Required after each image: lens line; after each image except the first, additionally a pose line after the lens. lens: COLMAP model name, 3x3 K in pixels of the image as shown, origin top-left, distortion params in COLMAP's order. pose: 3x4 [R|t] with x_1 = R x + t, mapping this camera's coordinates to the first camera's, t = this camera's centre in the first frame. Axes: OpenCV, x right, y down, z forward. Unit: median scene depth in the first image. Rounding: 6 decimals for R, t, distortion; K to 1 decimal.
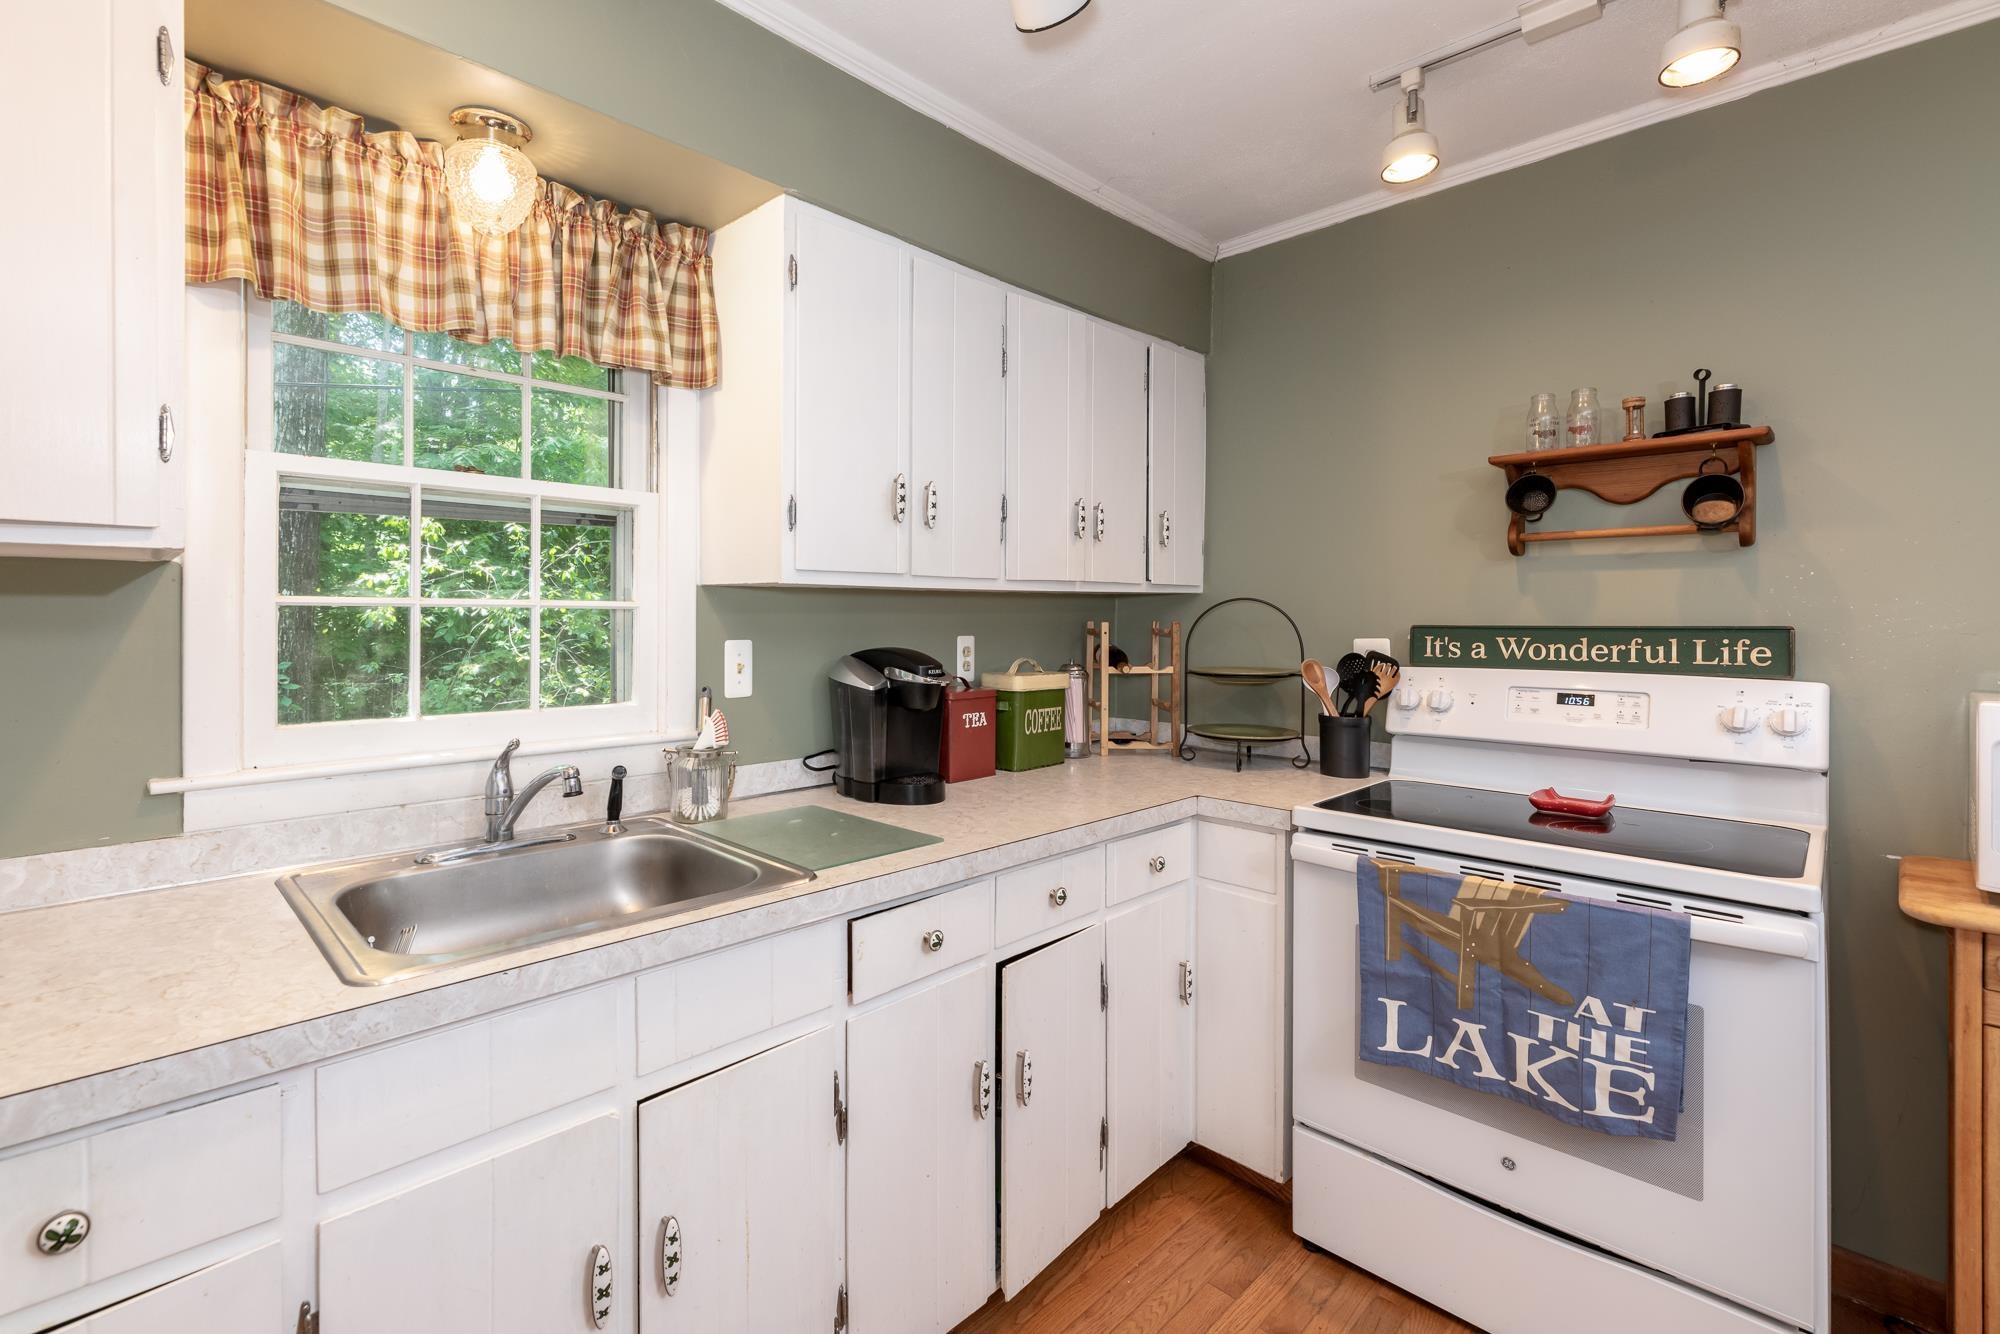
lens RADIAL K [[885.6, 0, 913.0], [0, 885.6, 618.3], [0, 0, 1]] dist [-0.001982, -0.000456]
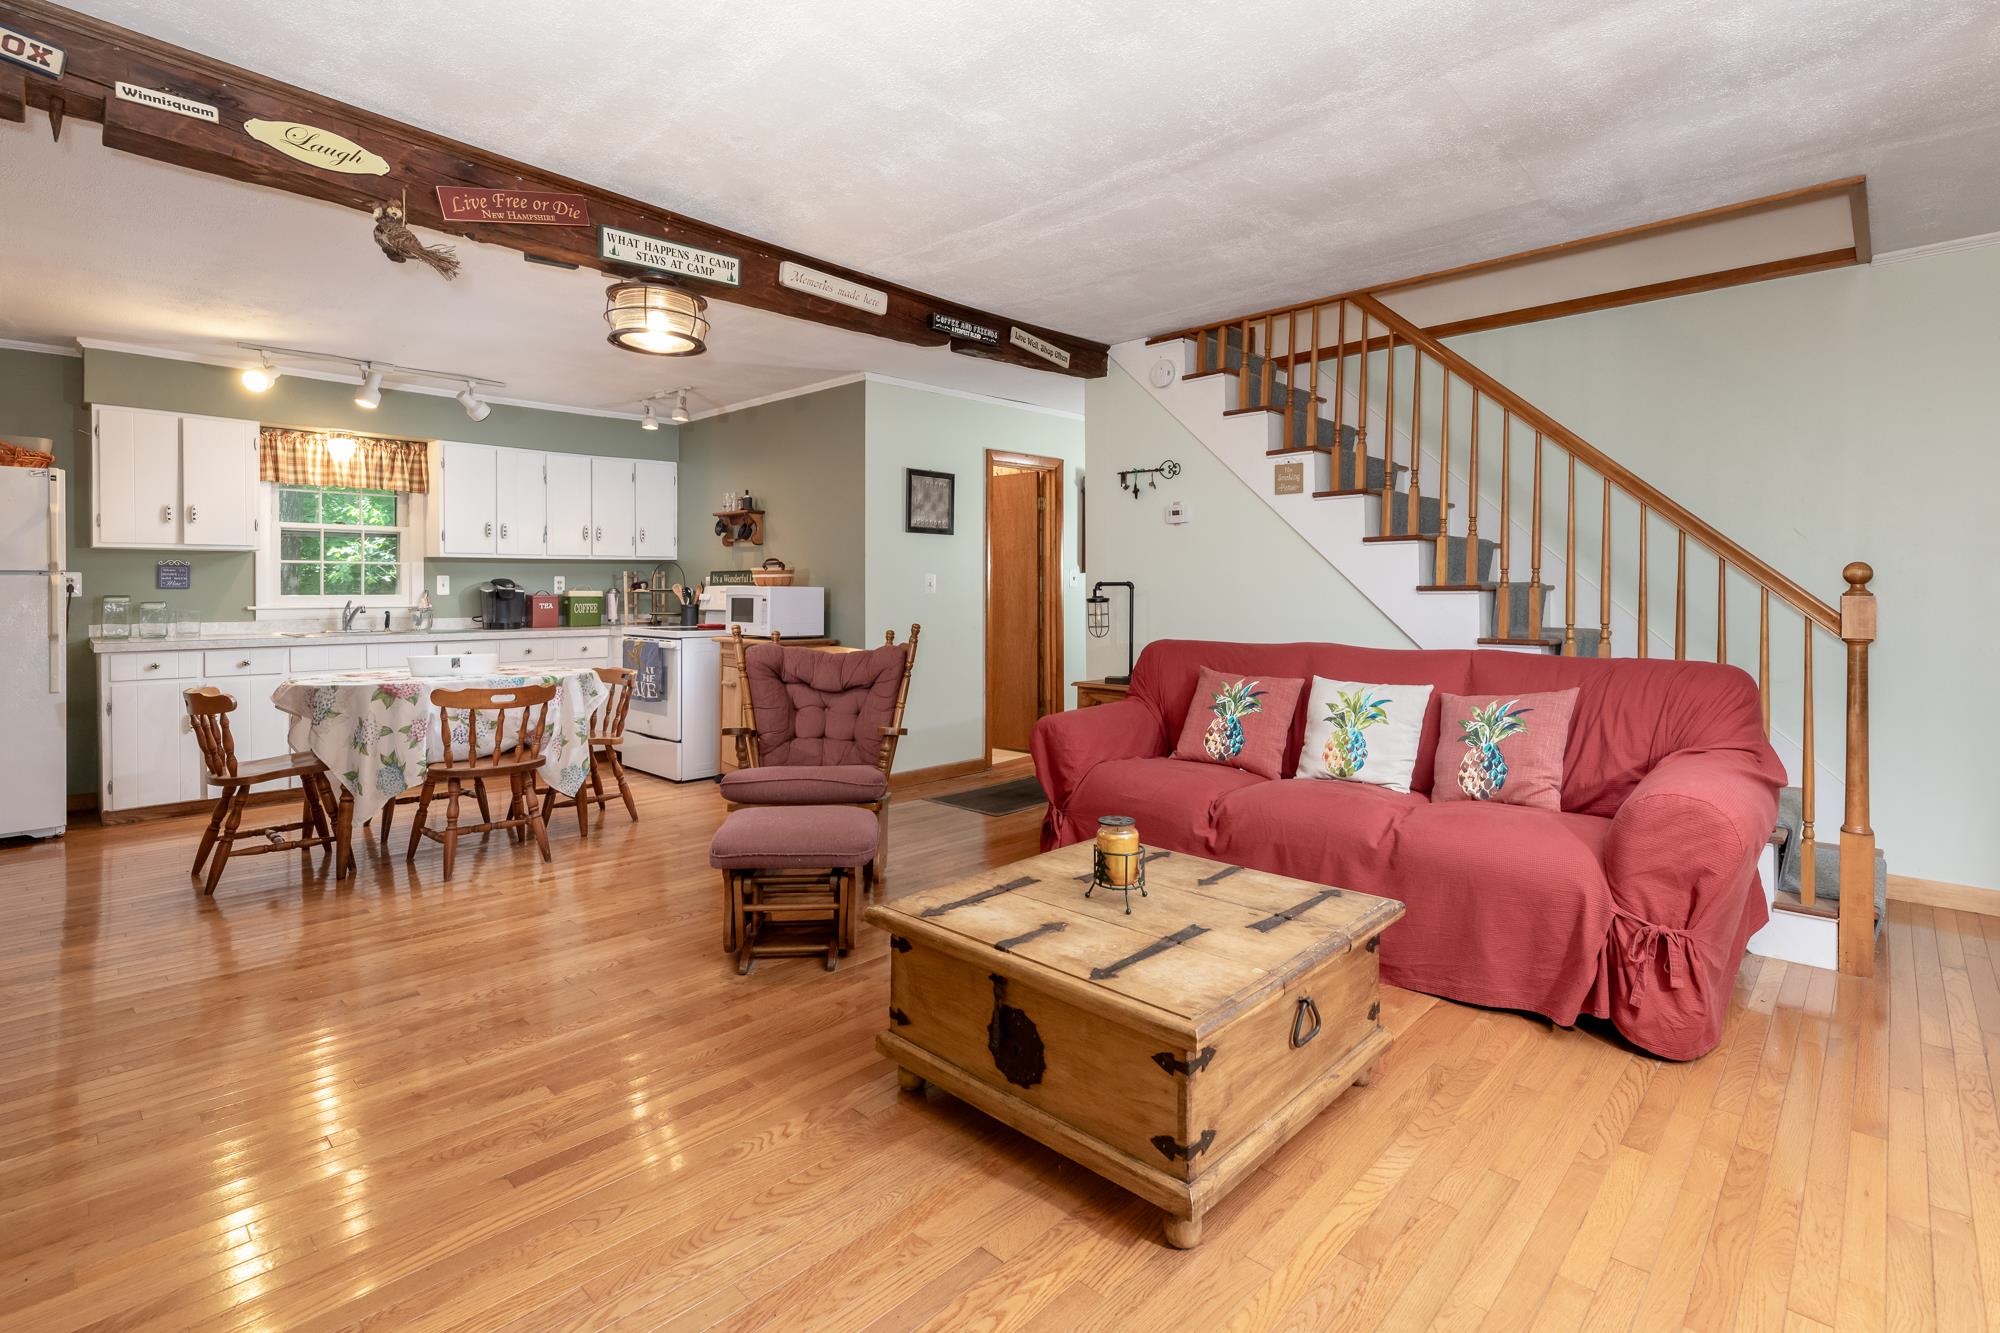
lens RADIAL K [[929.9, 0, 1028.6], [0, 929.9, 591.2], [0, 0, 1]] dist [0.001872, 0.000537]
pose [[0.997671, -0.001822, 0.068186, 1.678478], [0.001562, 0.999991, 0.003870, 0.074204], [-0.068192, -0.003755, 0.997665, -2.434977]]
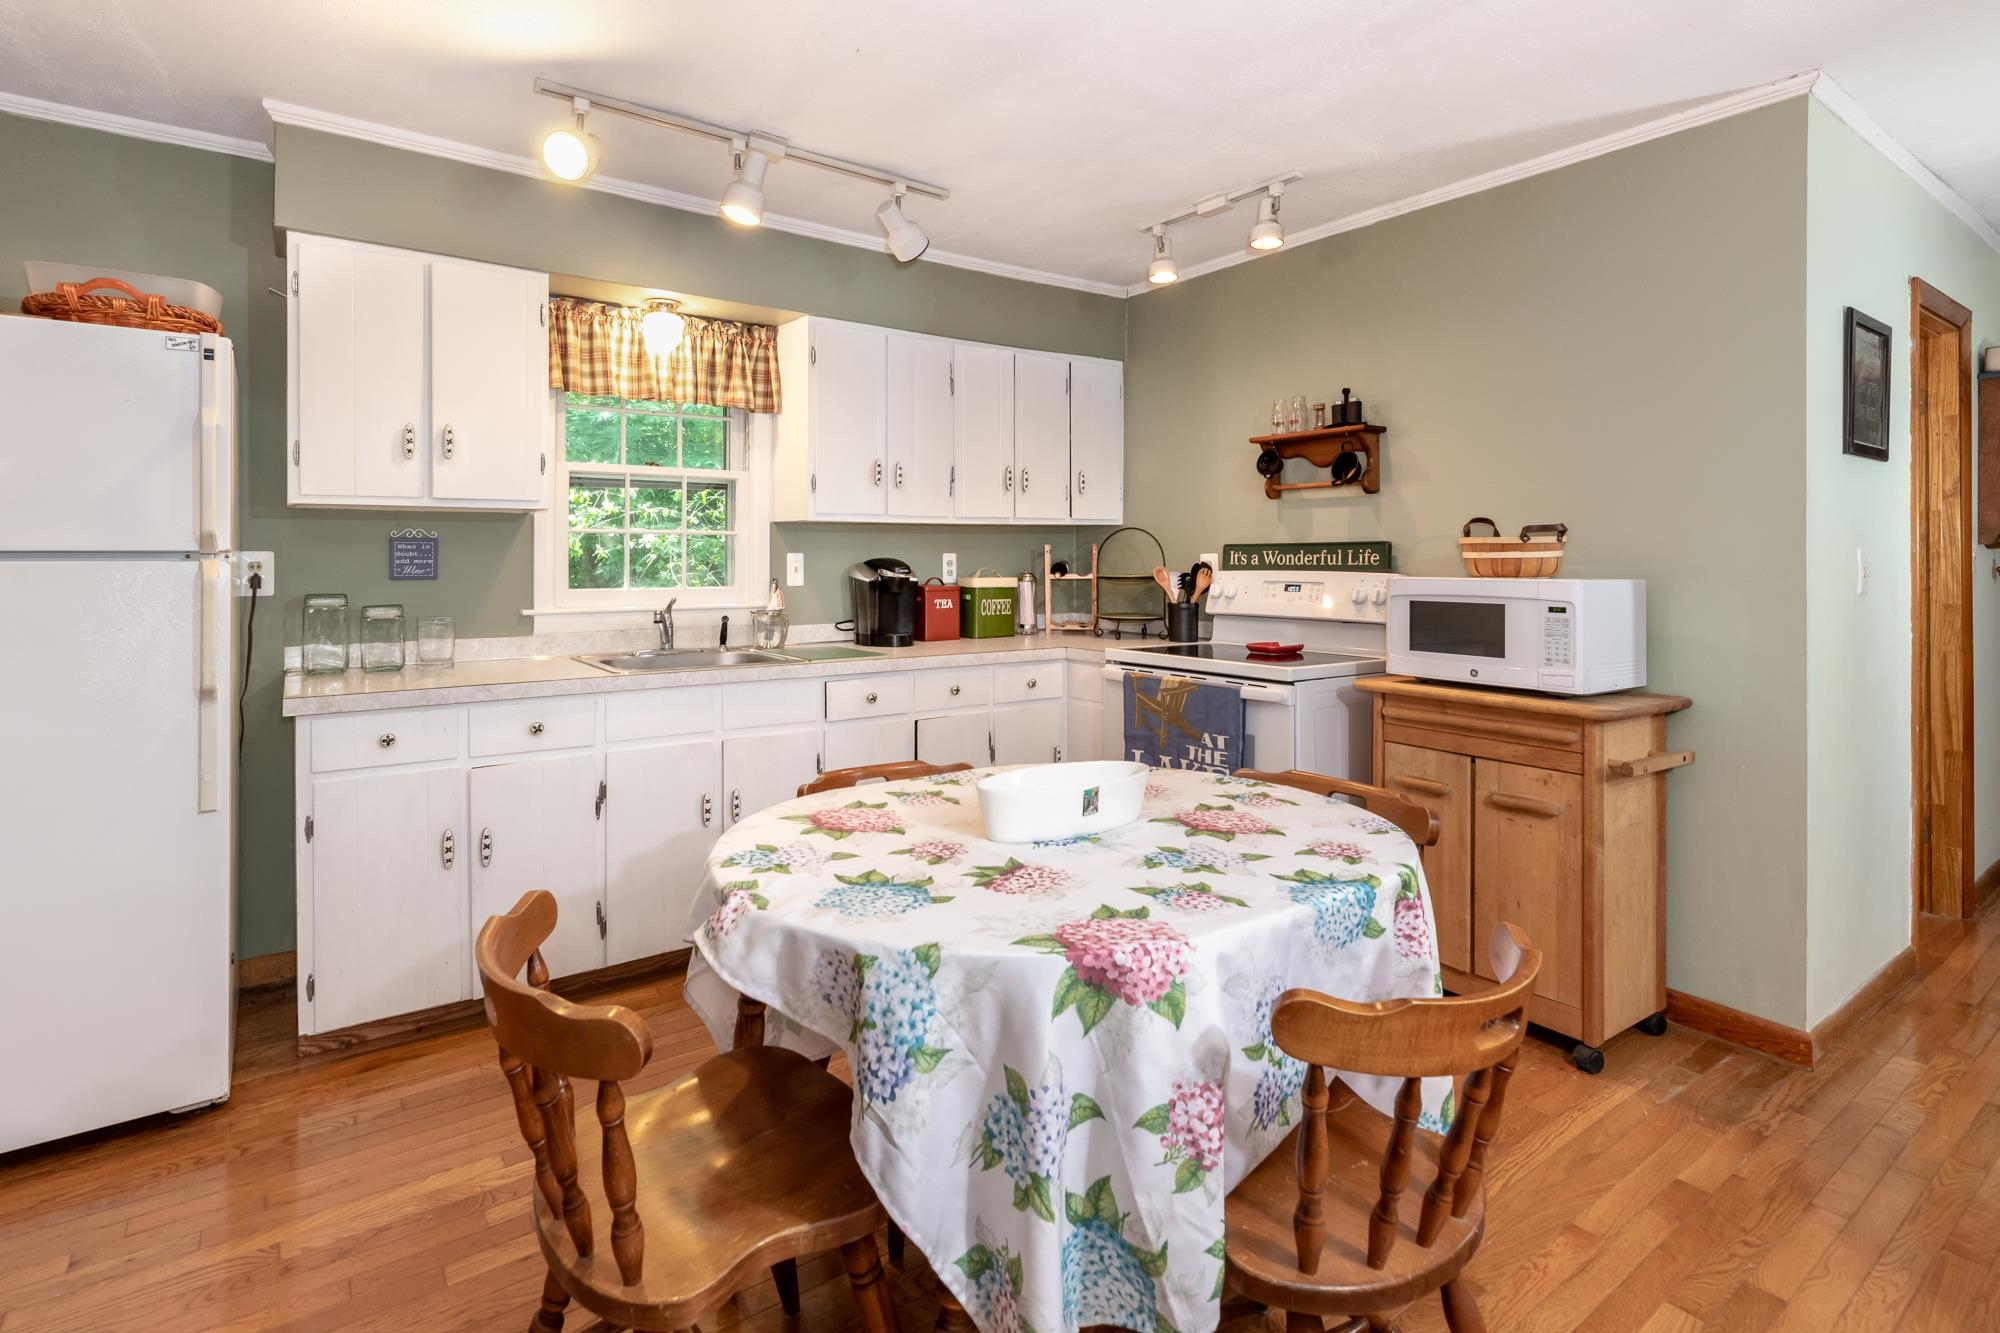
lens RADIAL K [[967.8, 0, 945.7], [0, 967.8, 551.6], [0, 0, 1]] dist [0.000963, 0.000228]
pose [[0.988723, -0.003059, -0.149725, 0.416042], [0.002200, 0.999980, -0.005899, 0.036657], [0.149740, 0.005504, 0.988710, -0.918661]]
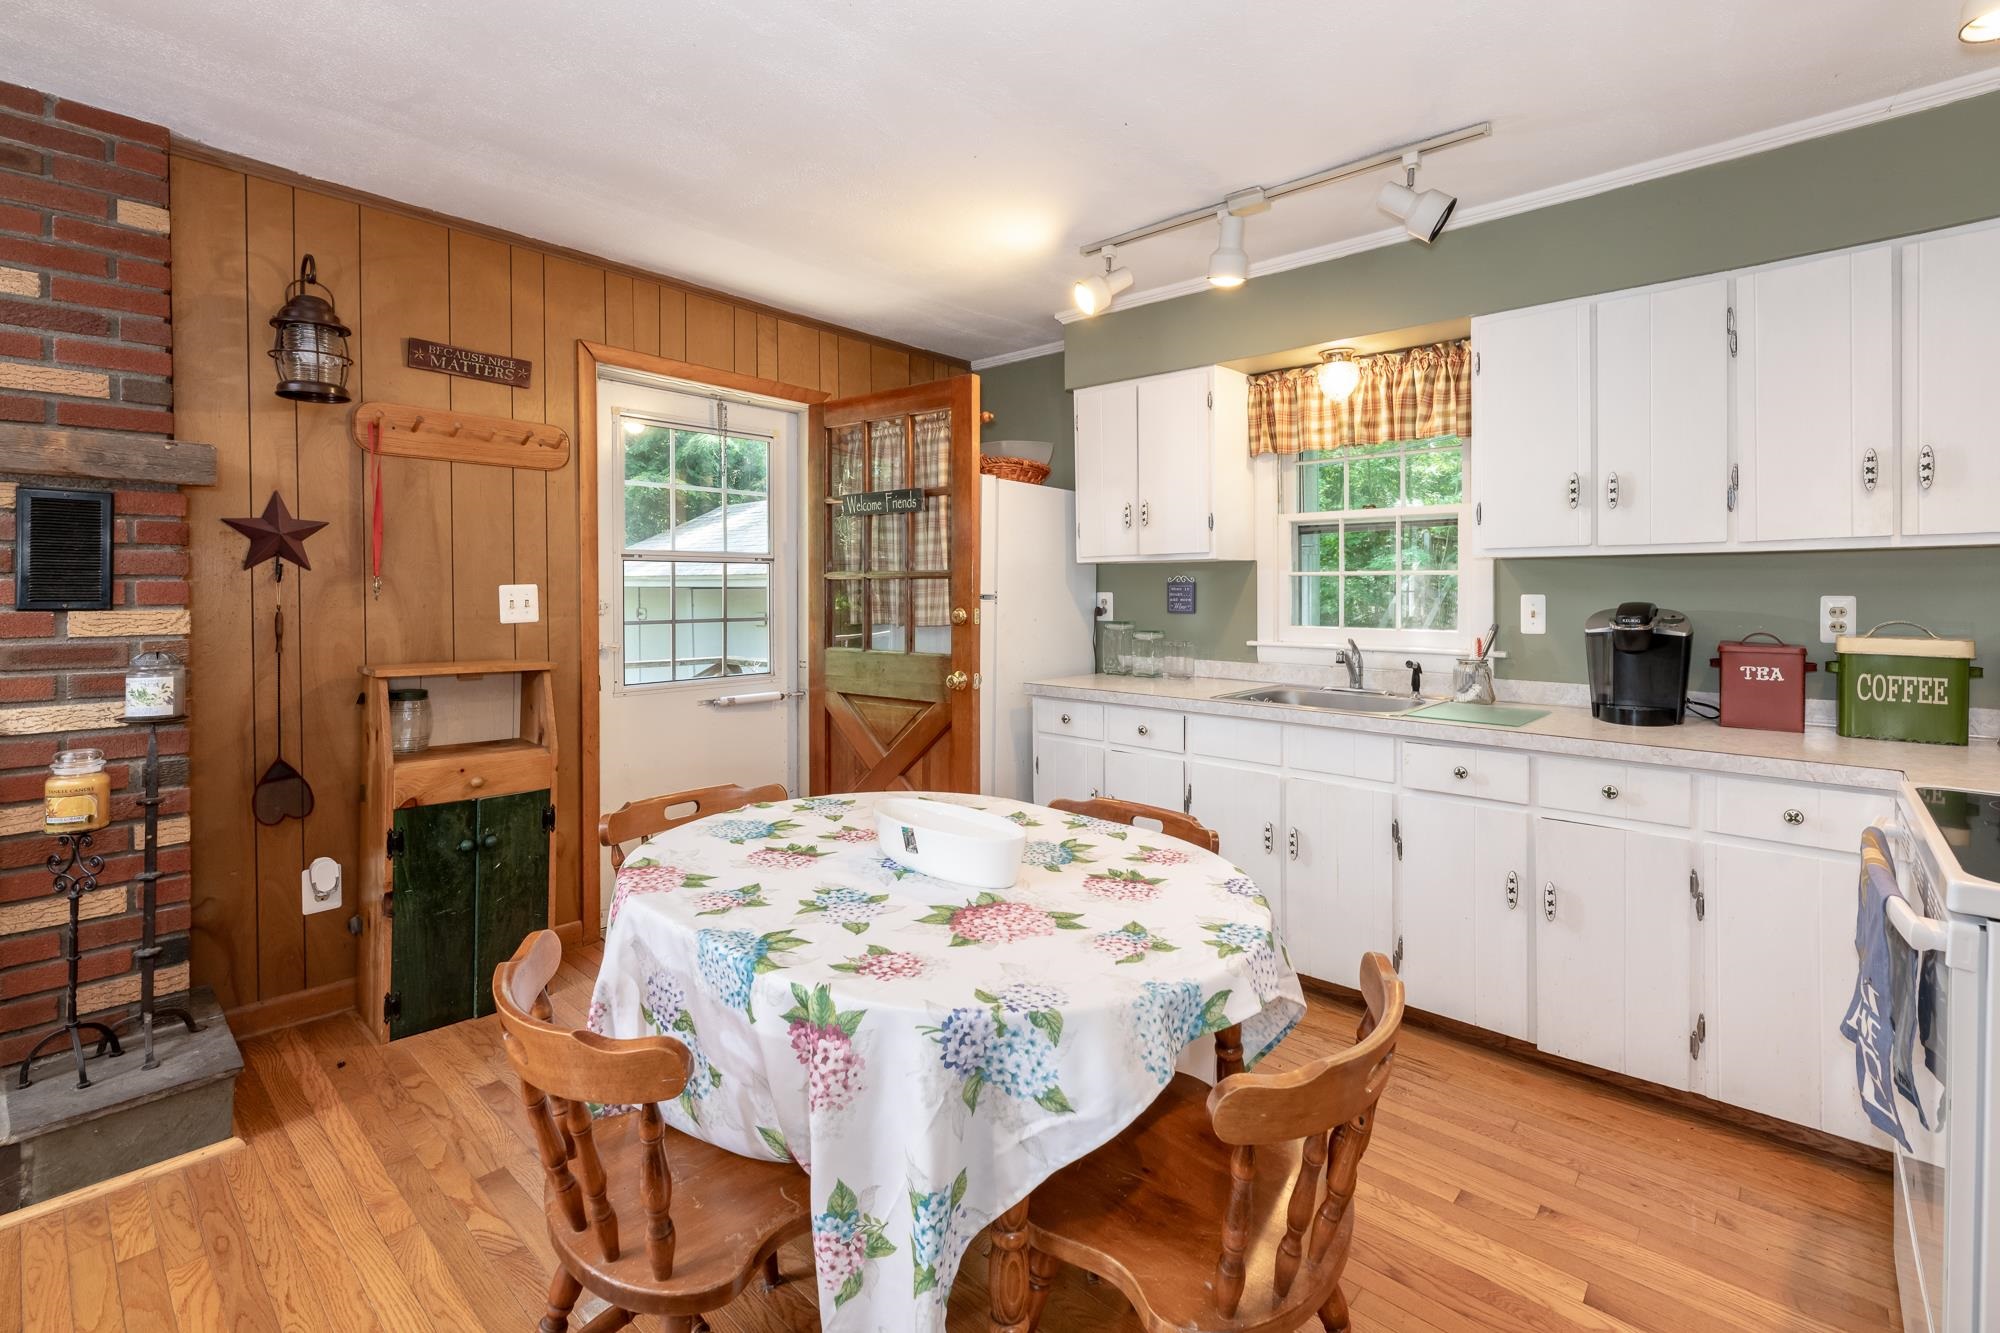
lens RADIAL K [[884.4, 0, 1018.3], [0, 884.4, 592.8], [0, 0, 1]] dist [0.001484, 0.000120]
pose [[0.096805, 0.008166, -0.995270, 1.276557], [0.004199, 0.999954, 0.008613, 0.006138], [0.995294, -0.005013, 0.096767, 0.013615]]
